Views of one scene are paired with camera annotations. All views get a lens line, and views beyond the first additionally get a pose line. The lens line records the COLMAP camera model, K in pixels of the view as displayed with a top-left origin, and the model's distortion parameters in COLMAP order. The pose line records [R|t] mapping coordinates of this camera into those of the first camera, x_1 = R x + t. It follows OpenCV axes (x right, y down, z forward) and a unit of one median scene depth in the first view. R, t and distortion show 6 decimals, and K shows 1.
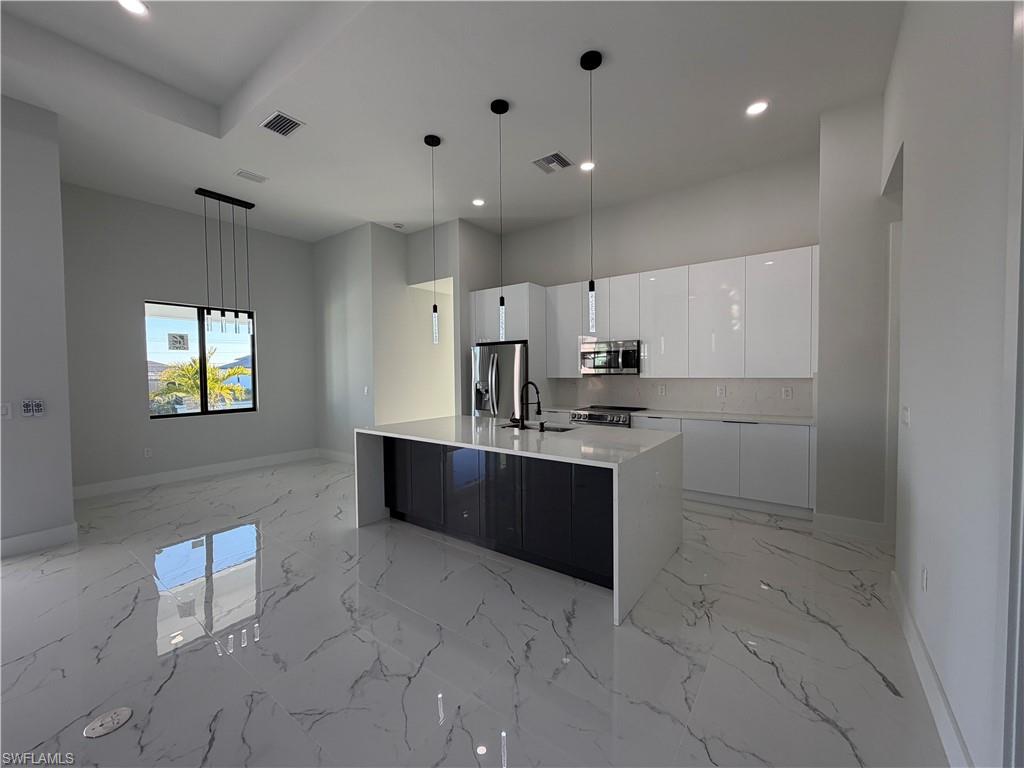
lens RADIAL K [[408.3, 0, 509.8], [0, 408.3, 383.7], [0, 0, 1]] dist [0.001774, -0.000422]
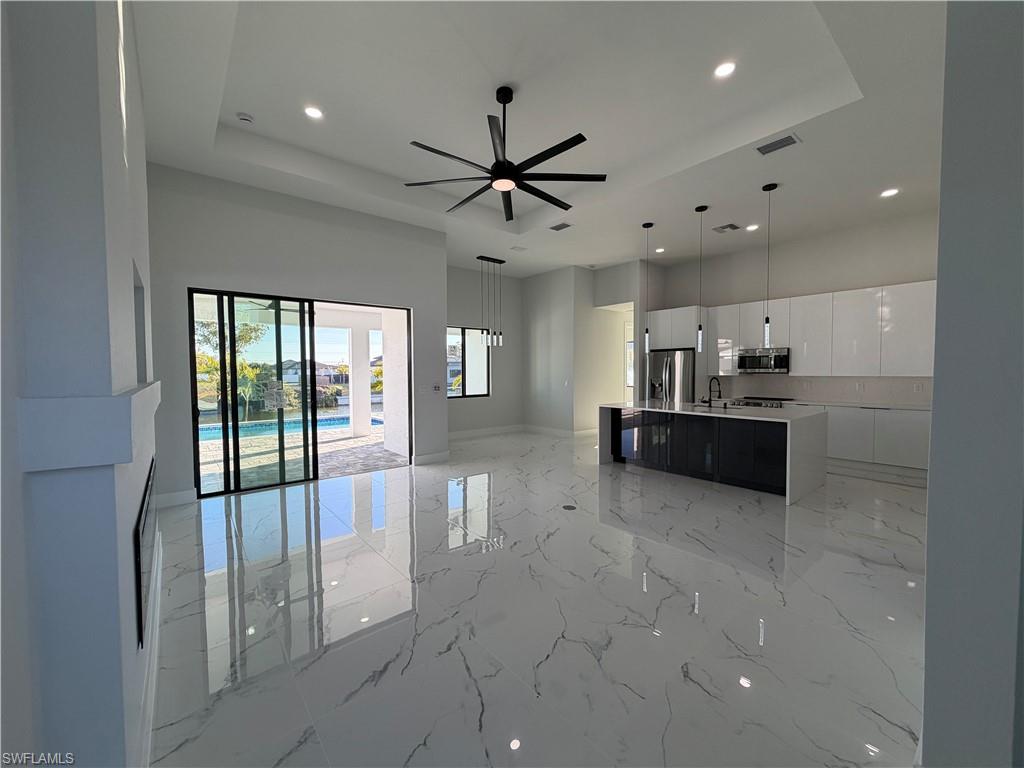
lens RADIAL K [[408.3, 0, 510.8], [0, 408.3, 384.2], [0, 0, 1]] dist [0.001774, -0.000422]
pose [[0.970512, 0.013510, -0.240673, -0.223149], [-0.012310, 0.999903, 0.006491, 0.014082], [0.240737, -0.003337, 0.970585, -0.476510]]
